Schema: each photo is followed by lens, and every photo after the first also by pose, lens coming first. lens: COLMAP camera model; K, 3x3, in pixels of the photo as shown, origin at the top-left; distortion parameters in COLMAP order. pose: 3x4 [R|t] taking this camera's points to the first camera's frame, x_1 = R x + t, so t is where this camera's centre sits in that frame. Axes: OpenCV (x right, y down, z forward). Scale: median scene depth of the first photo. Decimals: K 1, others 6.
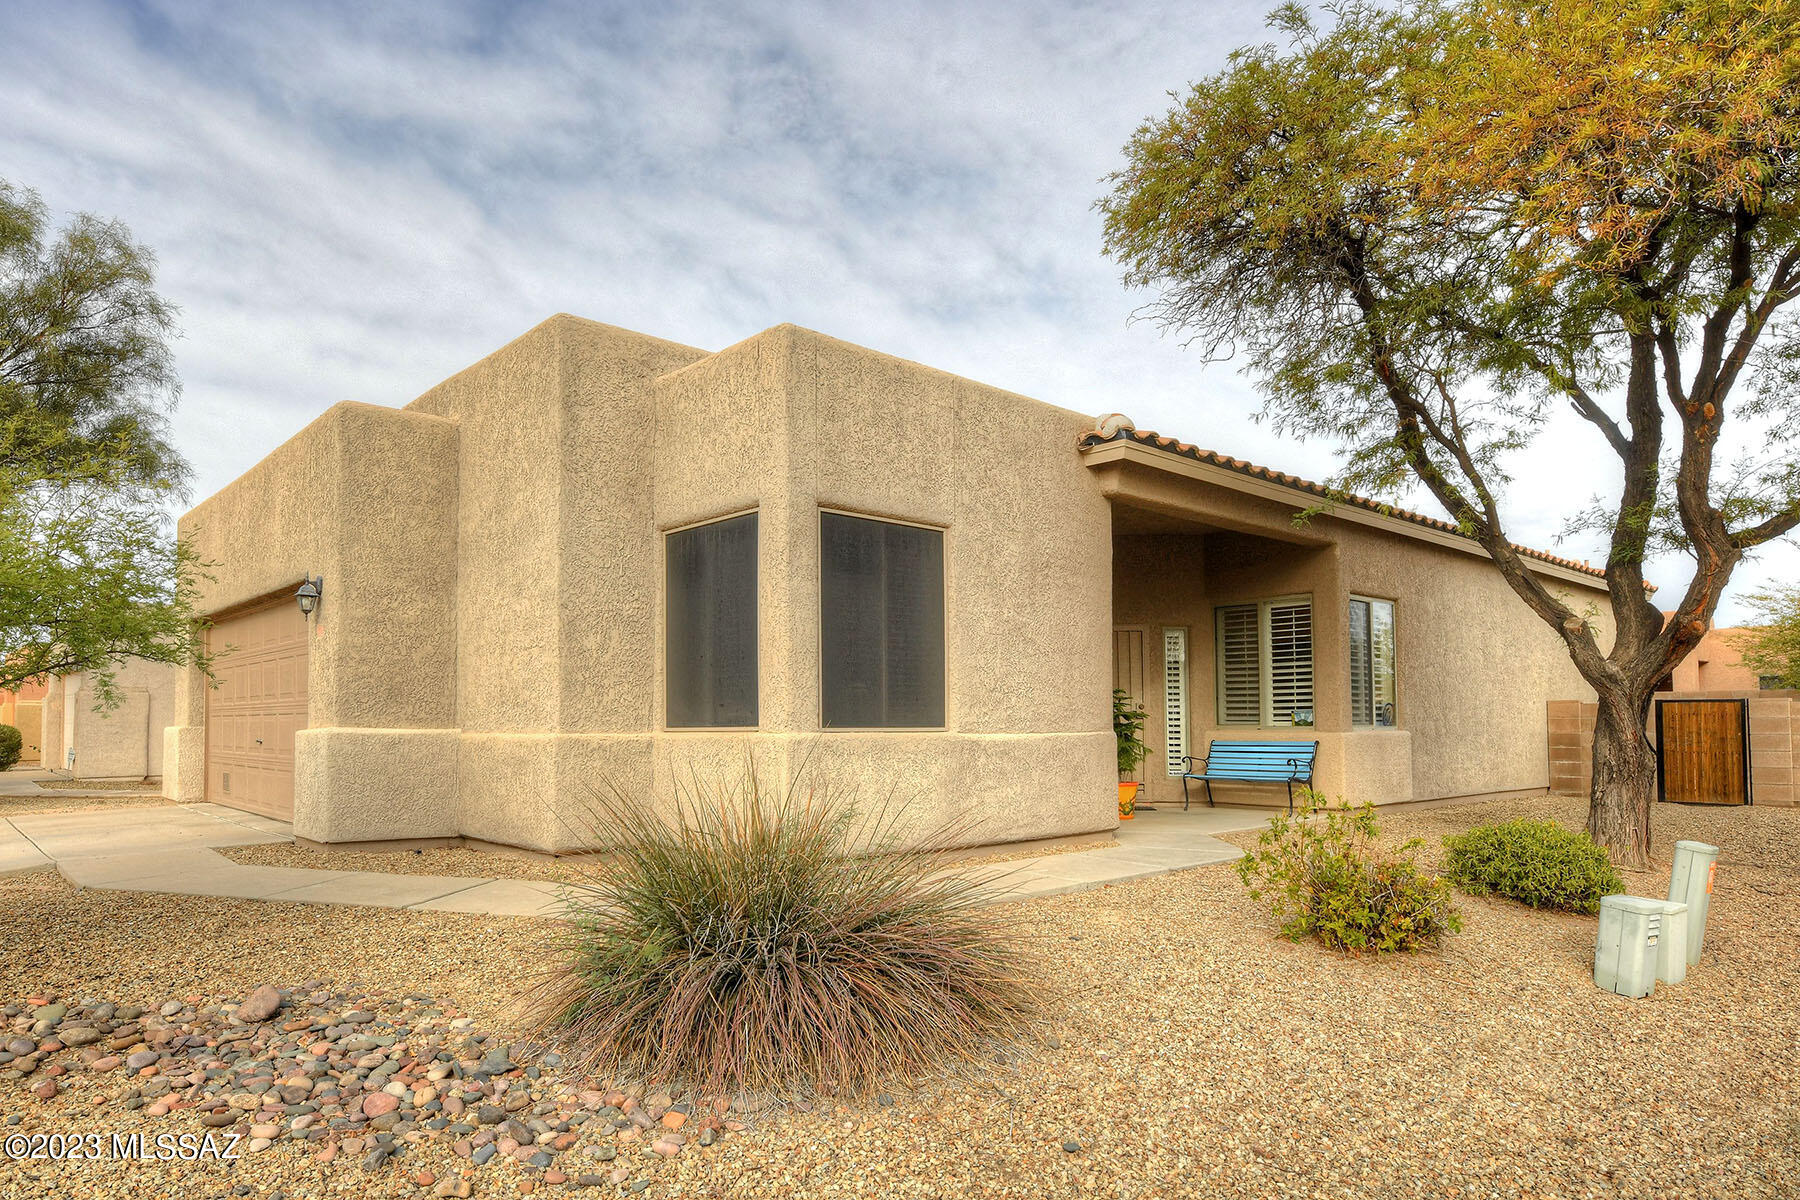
lens RADIAL K [[850.1, 0, 892.6], [0, 850.1, 699.6], [0, 0, 1]] dist [0.001368, -0.000581]
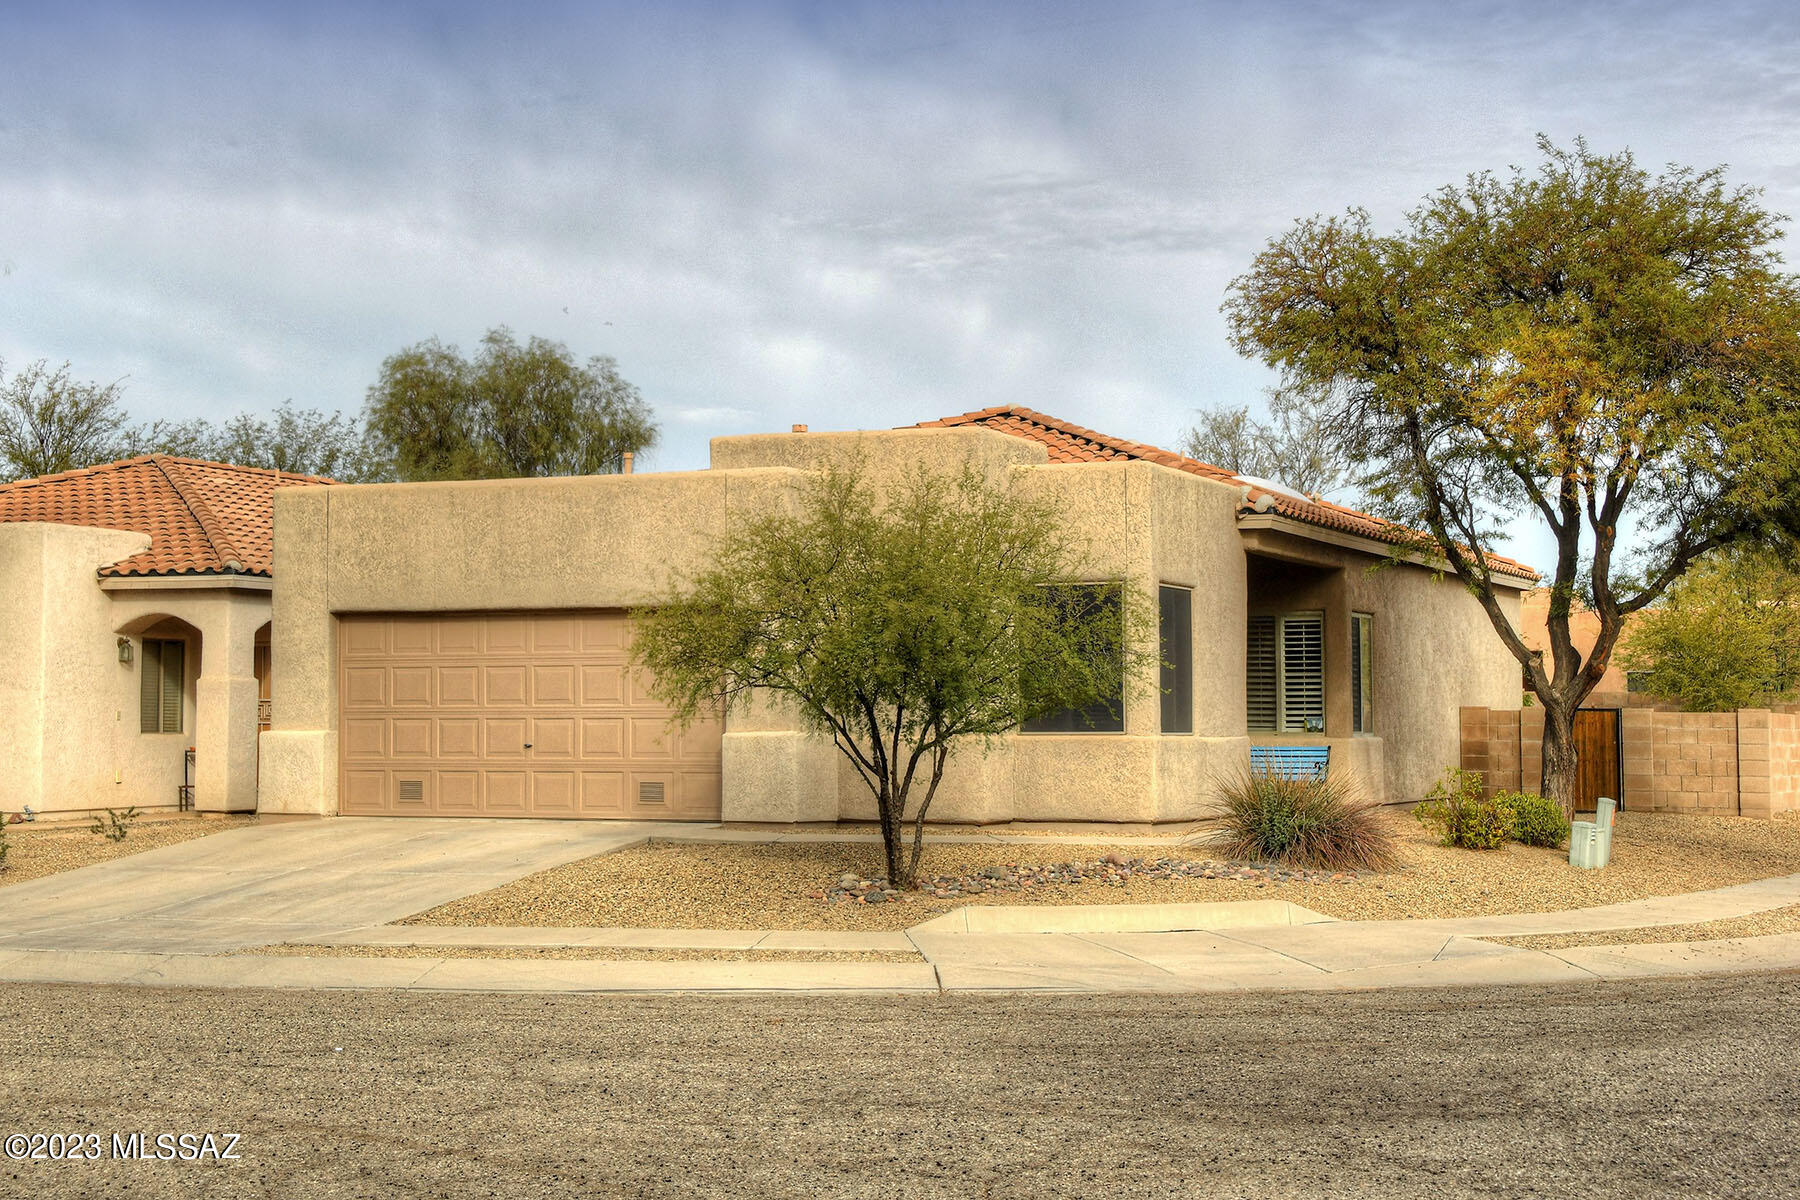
lens RADIAL K [[2277.5, 0, 900.0], [0, 2277.5, 600.0], [0, 0, 1]] dist [0.193570, -0.011540]
pose [[0.880441, 0.030105, 0.473199, -1.808265], [-0.018146, 0.999391, -0.029817, -0.053459], [-0.473809, 0.017666, 0.880451, -1.751903]]
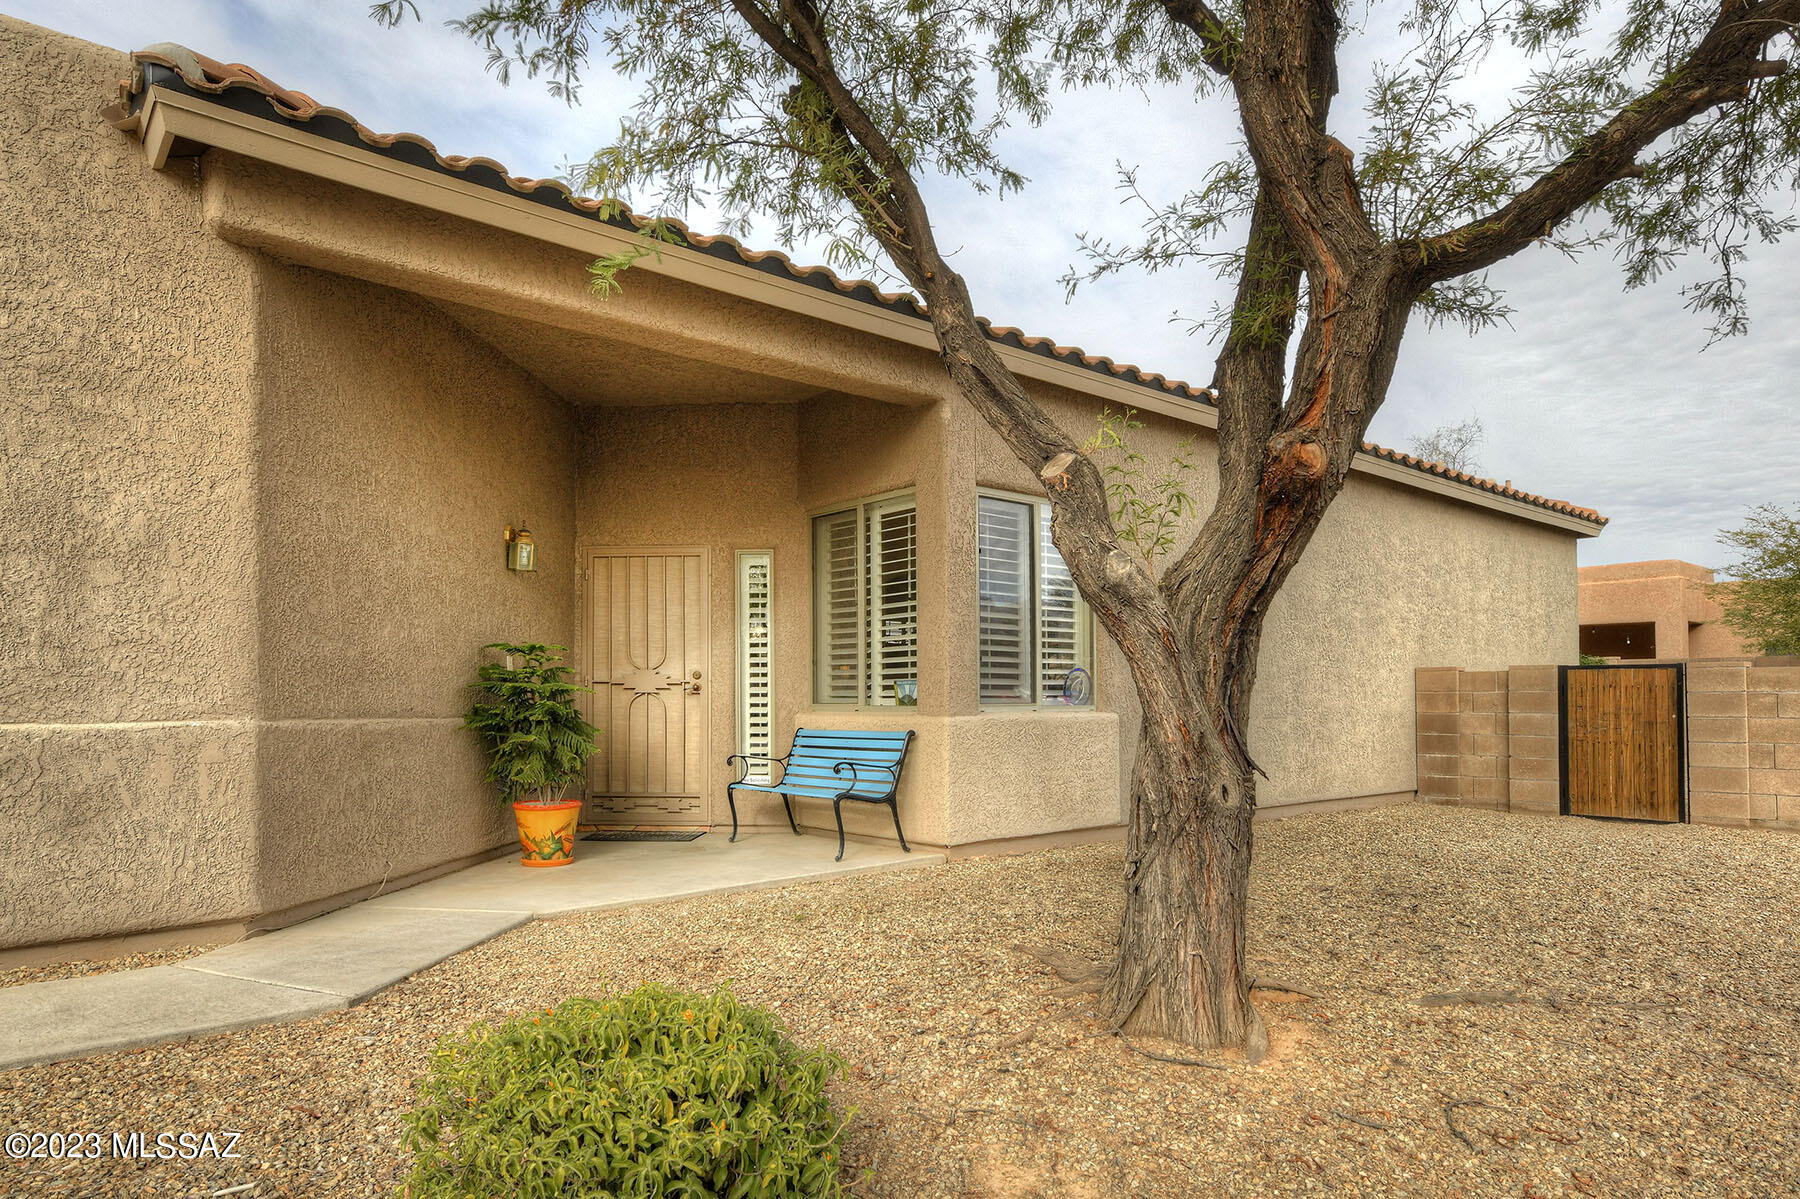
lens RADIAL K [[870.2, 0, 903.9], [0, 870.2, 687.8], [0, 0, 1]] dist [0.000723, -0.000179]
pose [[0.999933, -0.001070, -0.011547, 0.640892], [0.001240, 0.999890, 0.014781, 0.011933], [0.011530, -0.014794, 0.999824, 0.497745]]
